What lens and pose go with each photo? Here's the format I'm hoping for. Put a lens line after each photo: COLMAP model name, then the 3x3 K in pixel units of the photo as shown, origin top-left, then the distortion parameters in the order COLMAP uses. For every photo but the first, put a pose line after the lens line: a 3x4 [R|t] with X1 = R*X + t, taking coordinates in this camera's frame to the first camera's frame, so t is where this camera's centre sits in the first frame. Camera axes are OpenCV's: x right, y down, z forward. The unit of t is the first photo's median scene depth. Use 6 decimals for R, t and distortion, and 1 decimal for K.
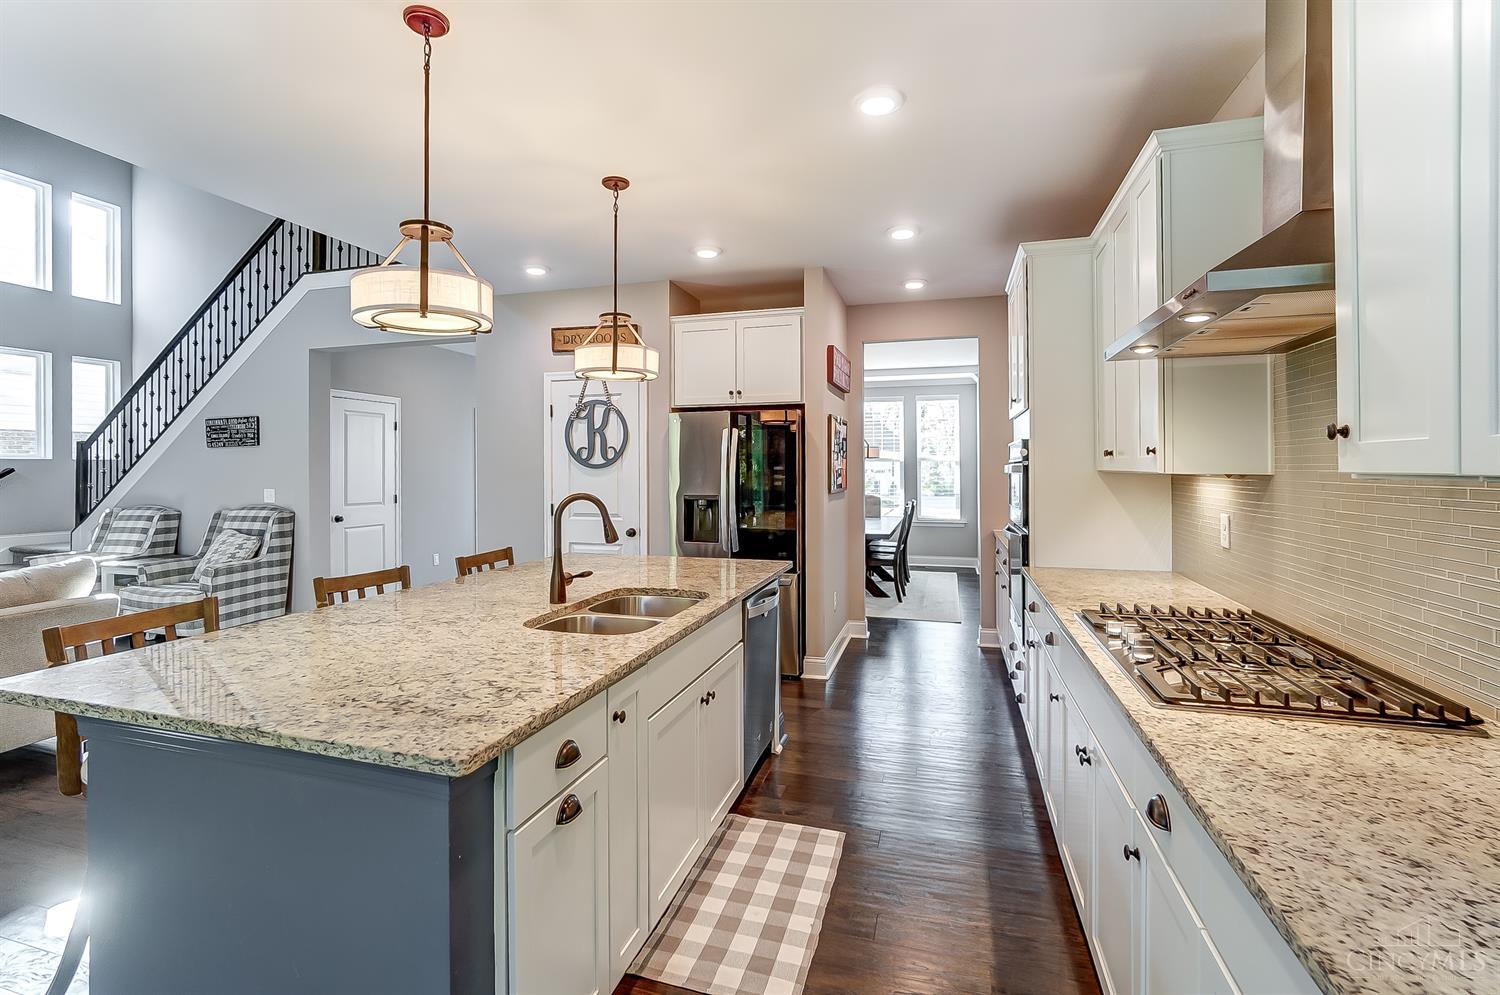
lens RADIAL K [[693.4, 0, 736.2], [0, 693.4, 454.5], [0, 0, 1]] dist [-0.012550, 0.000624]
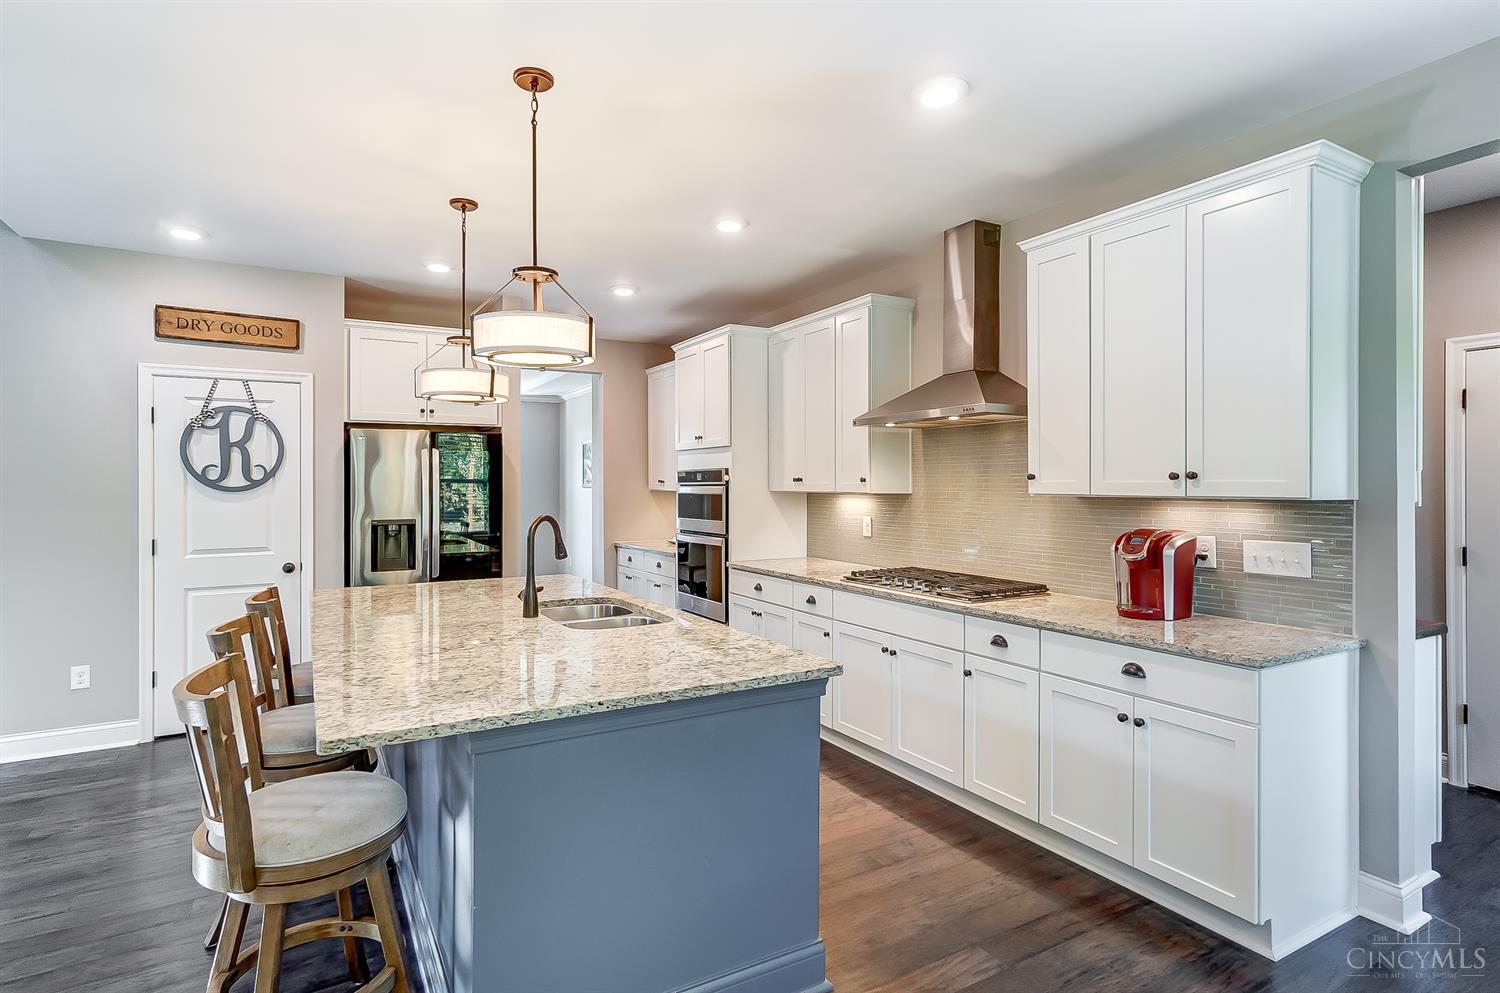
lens RADIAL K [[758.1, 0, 738.5], [0, 758.1, 488.3], [0, 0, 1]] dist [-0.001966, -0.000160]
pose [[0.693395, -0.004222, 0.720545, -0.428230], [-0.011969, 0.999777, 0.017376, -0.006059], [-0.720458, -0.020672, 0.693190, -0.024673]]
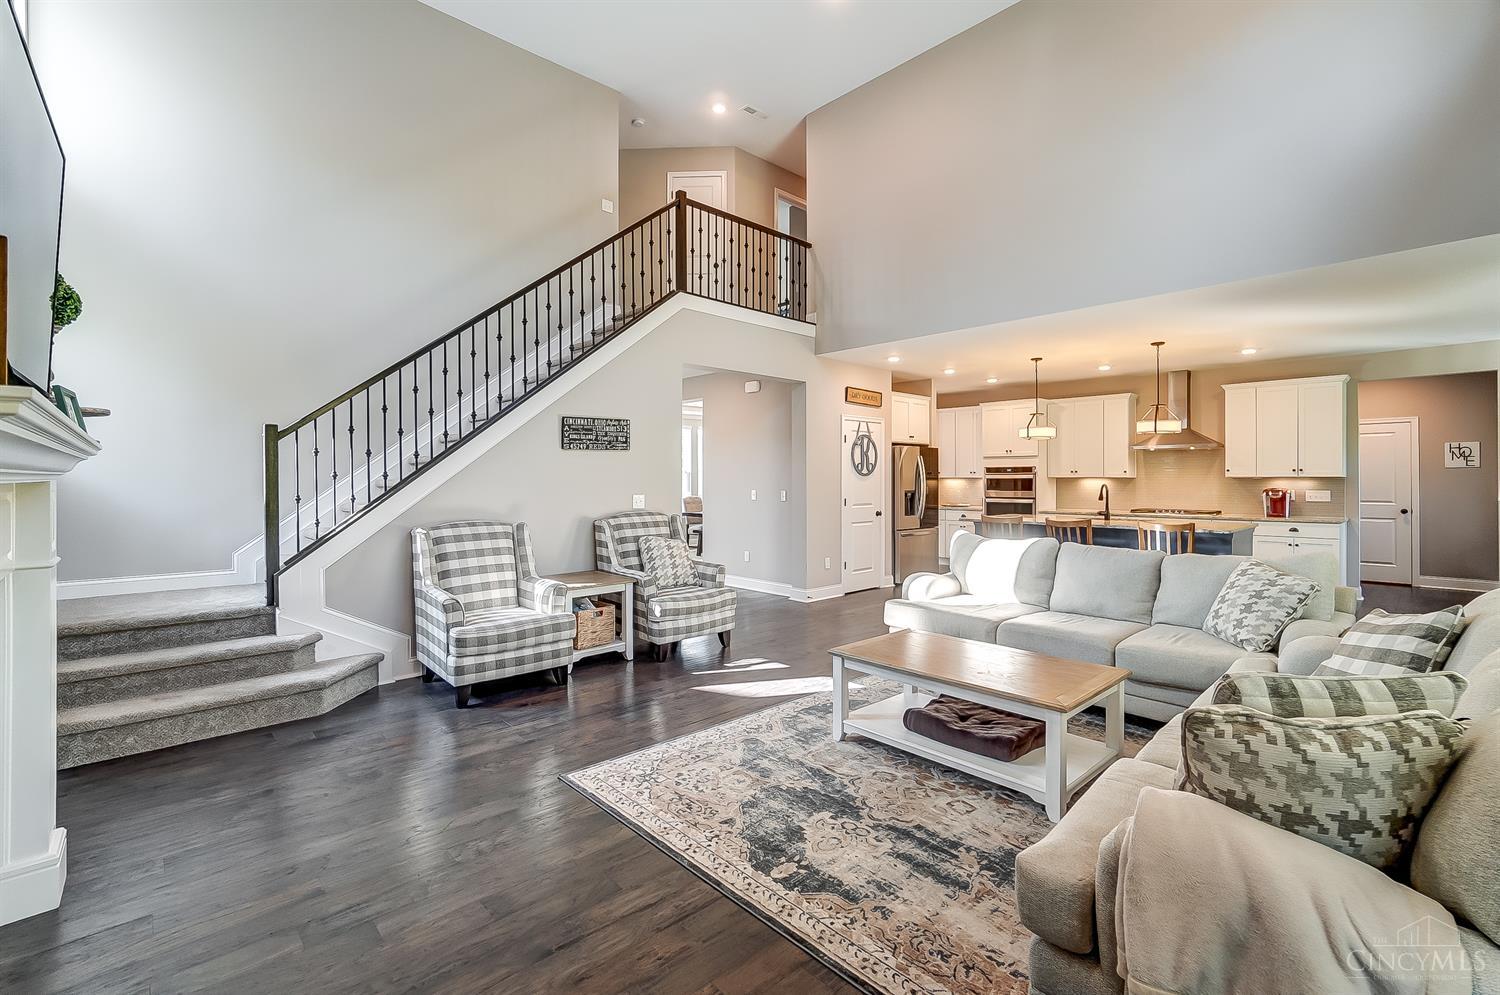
lens RADIAL K [[653.7, 0, 754.1], [0, 653.7, 476.4], [0, 0, 1]] dist [-0.001524, -0.000041]
pose [[0.486602, 0.006629, 0.873599, -1.694580], [-0.016826, 0.999857, 0.001785, 0.023079], [-0.873462, -0.015568, 0.486644, 0.471541]]
